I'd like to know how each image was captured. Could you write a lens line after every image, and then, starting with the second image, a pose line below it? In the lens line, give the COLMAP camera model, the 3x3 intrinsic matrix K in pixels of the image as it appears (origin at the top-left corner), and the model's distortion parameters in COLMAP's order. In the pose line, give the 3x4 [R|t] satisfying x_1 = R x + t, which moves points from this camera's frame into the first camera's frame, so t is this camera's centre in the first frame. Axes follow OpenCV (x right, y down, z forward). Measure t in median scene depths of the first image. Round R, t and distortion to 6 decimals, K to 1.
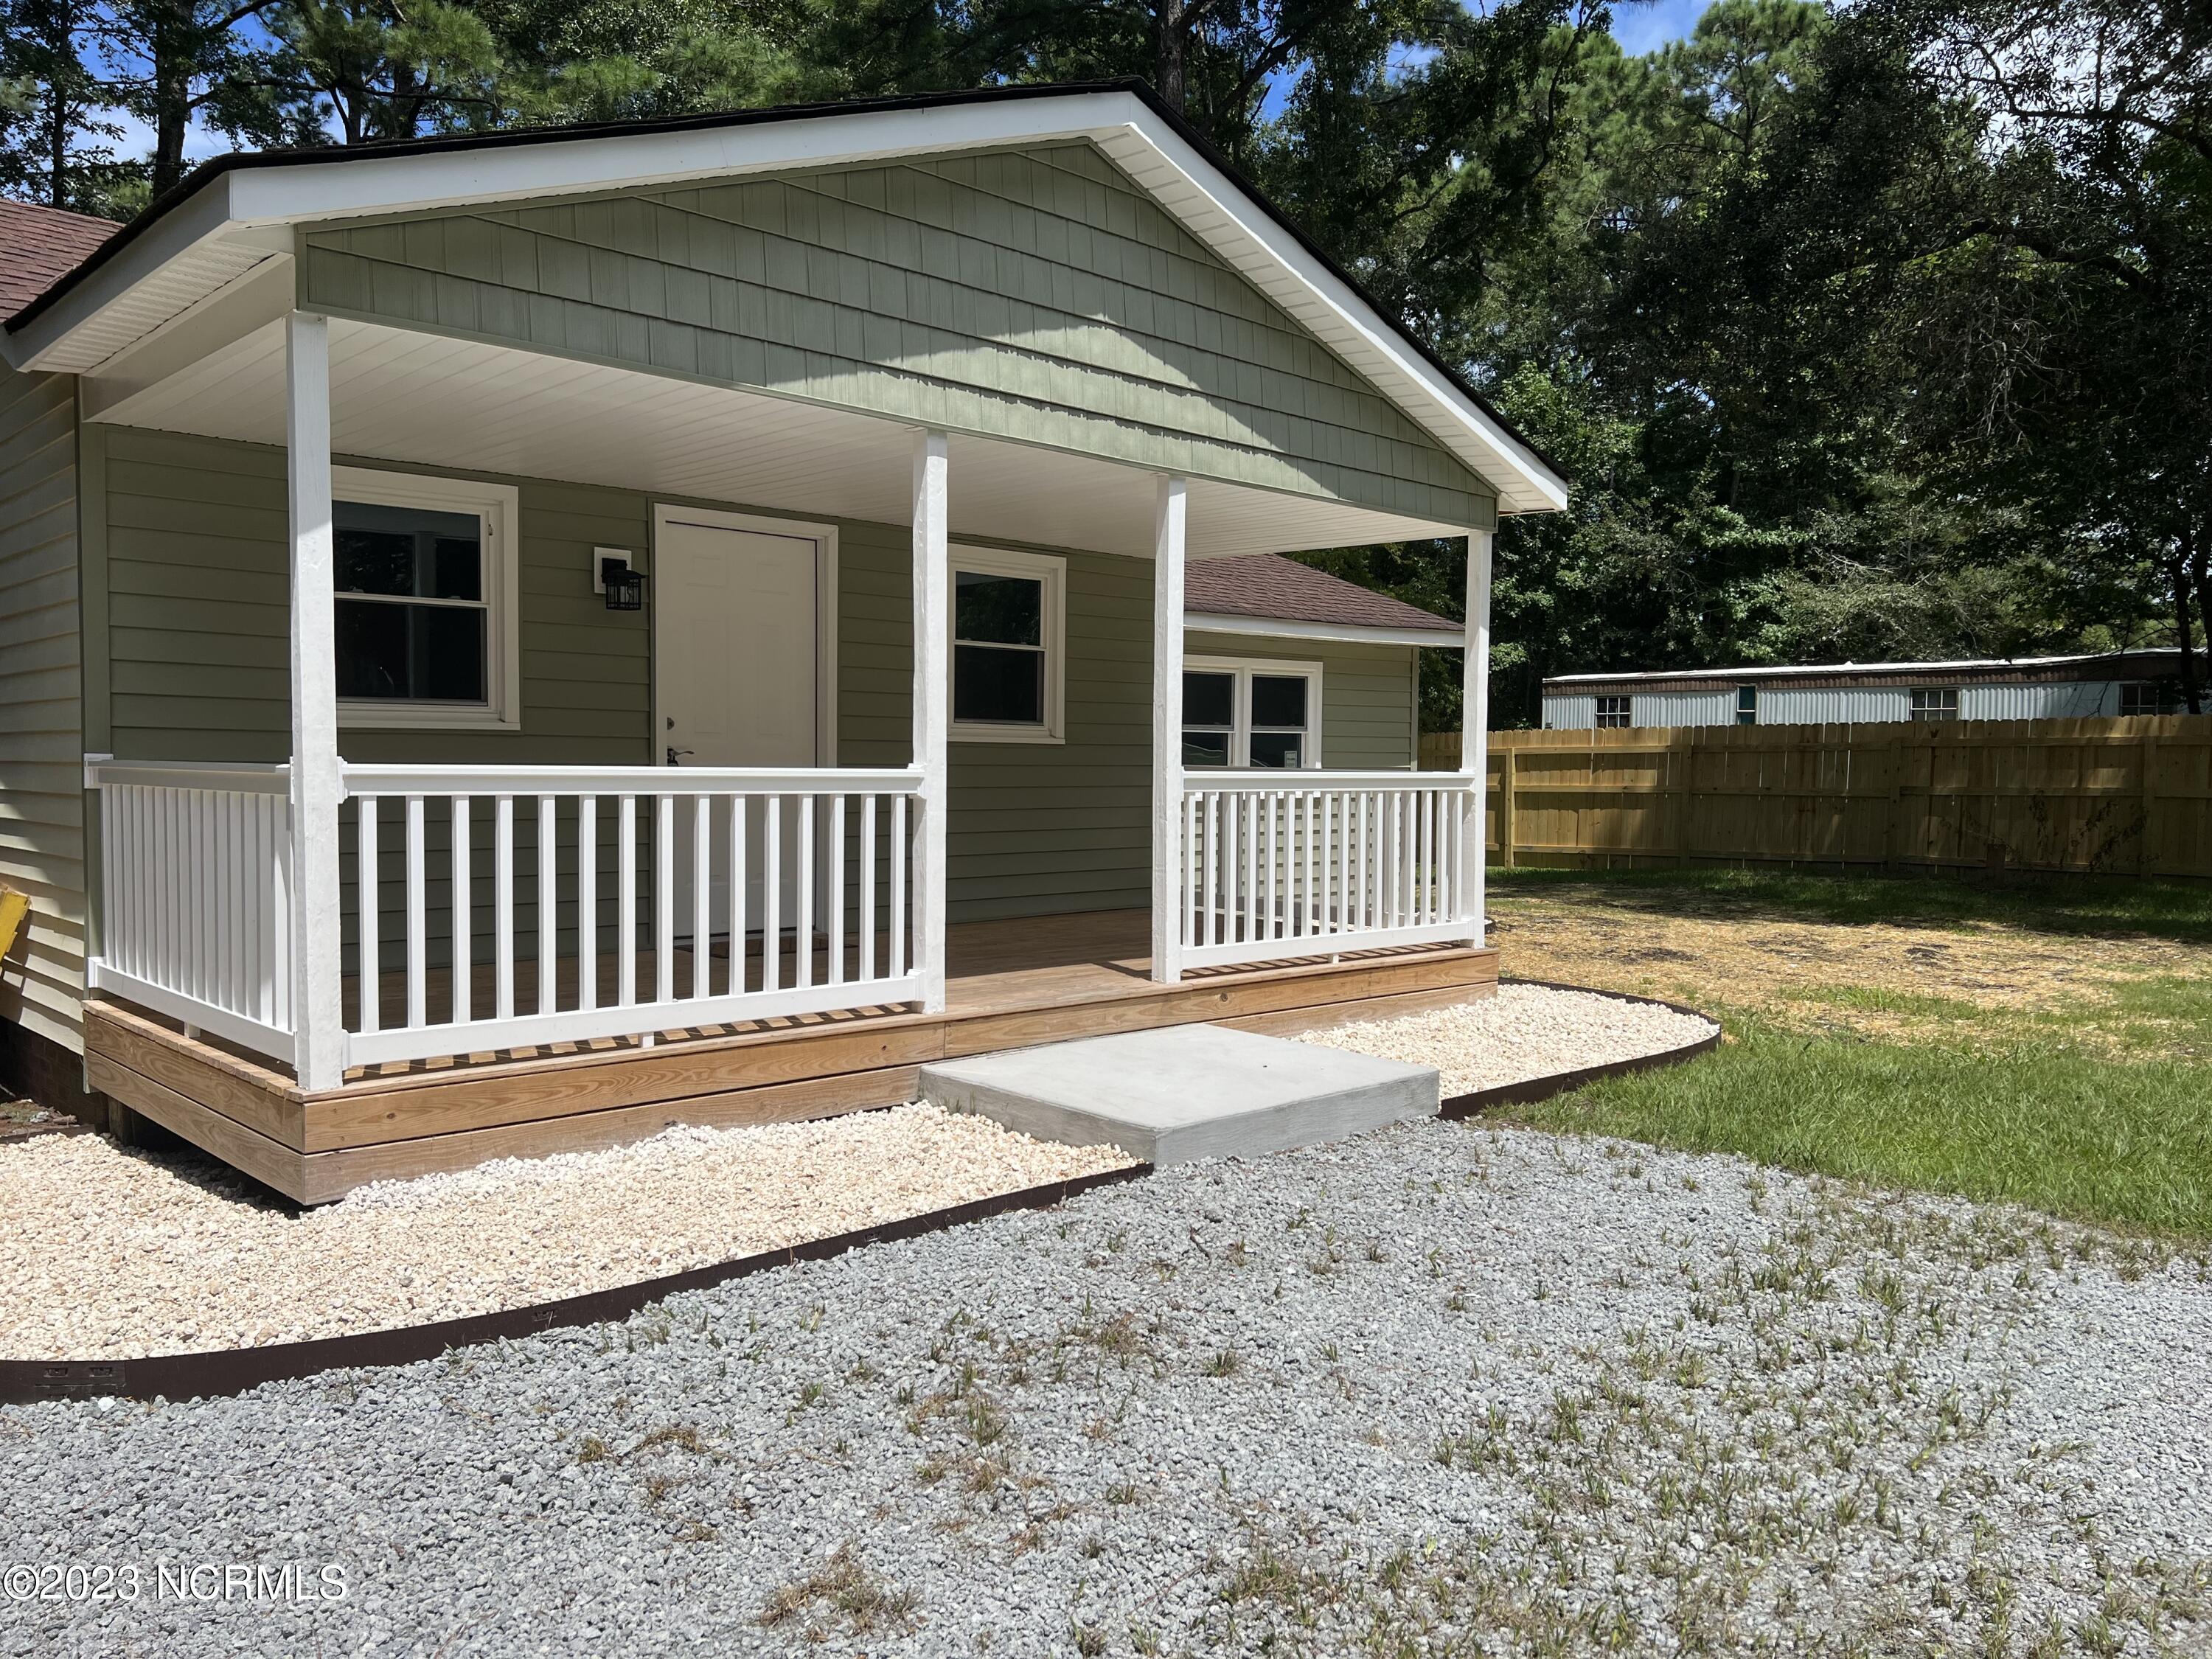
lens RADIAL K [[1657.7, 0, 1102.4], [0, 1657.7, 837.5], [0, 0, 1]] dist [0.043610, -0.044125]
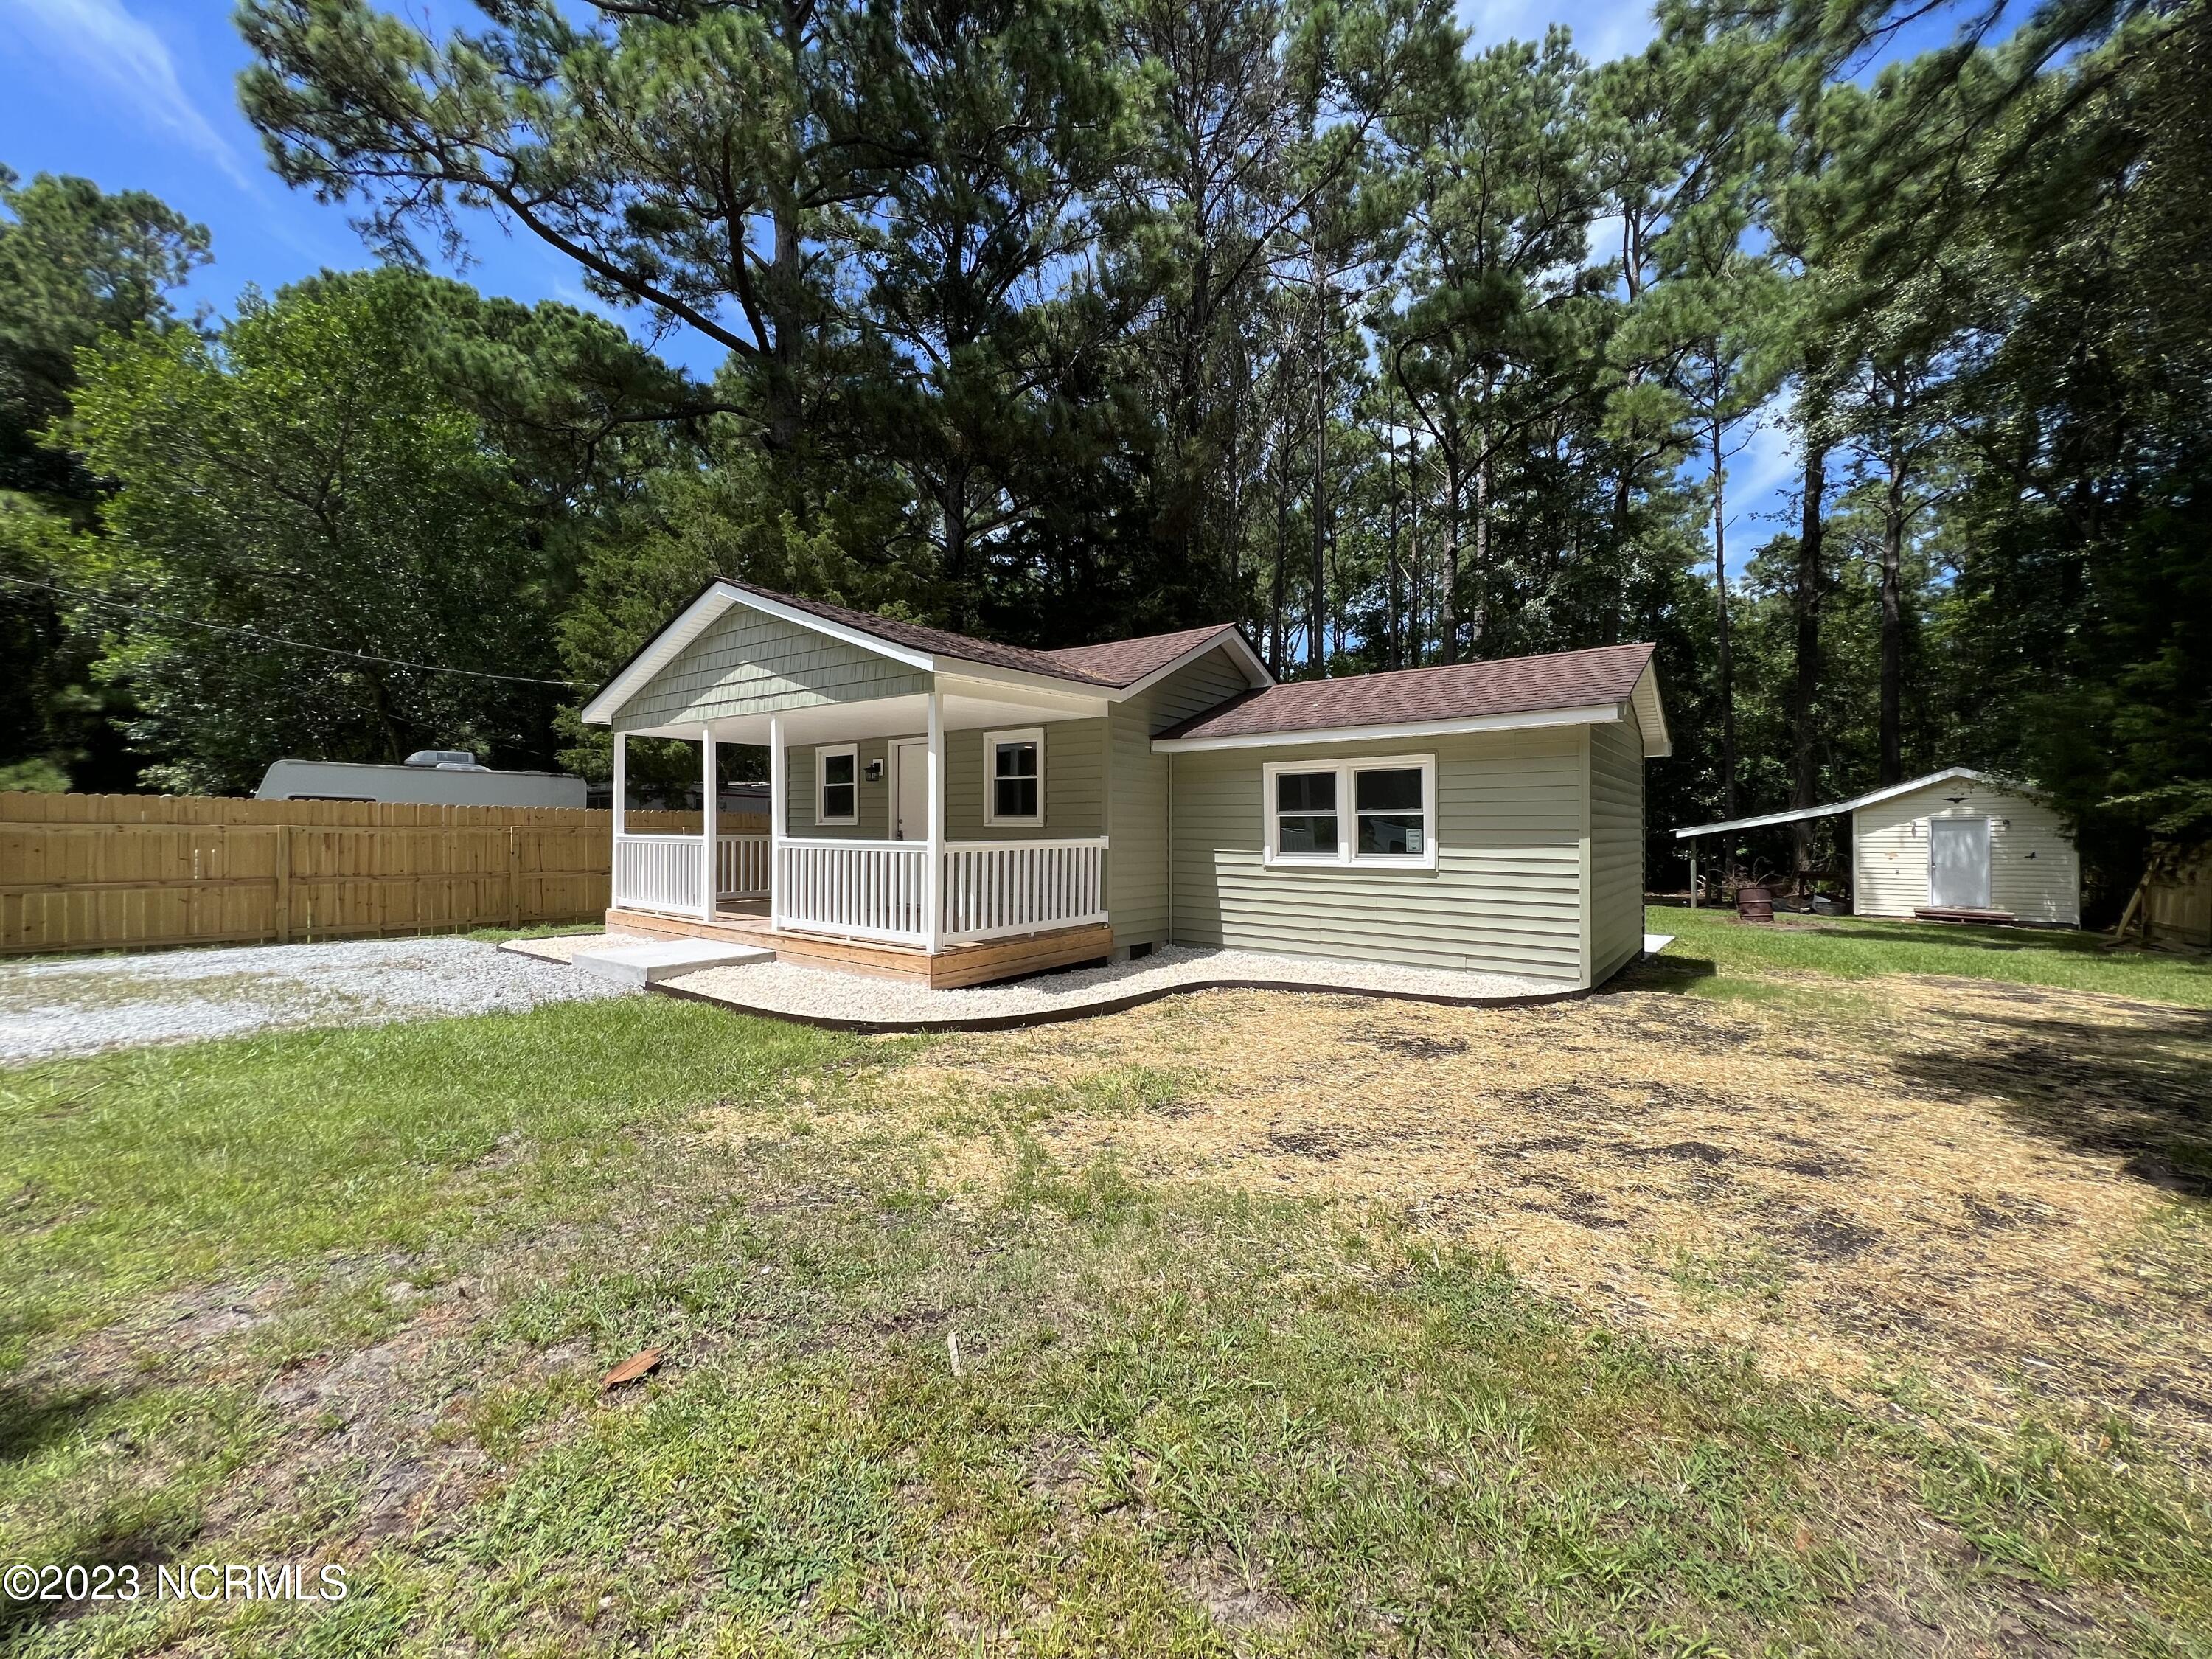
lens RADIAL K [[883.5, 0, 1109.5], [0, 883.5, 832.5], [0, 0, 1]] dist [-0.001919, 0.001213]
pose [[0.155494, -0.007495, -0.987808, 1.255640], [-0.052034, 0.998521, -0.015767, -0.050680], [0.986465, 0.053851, 0.154874, 1.194703]]
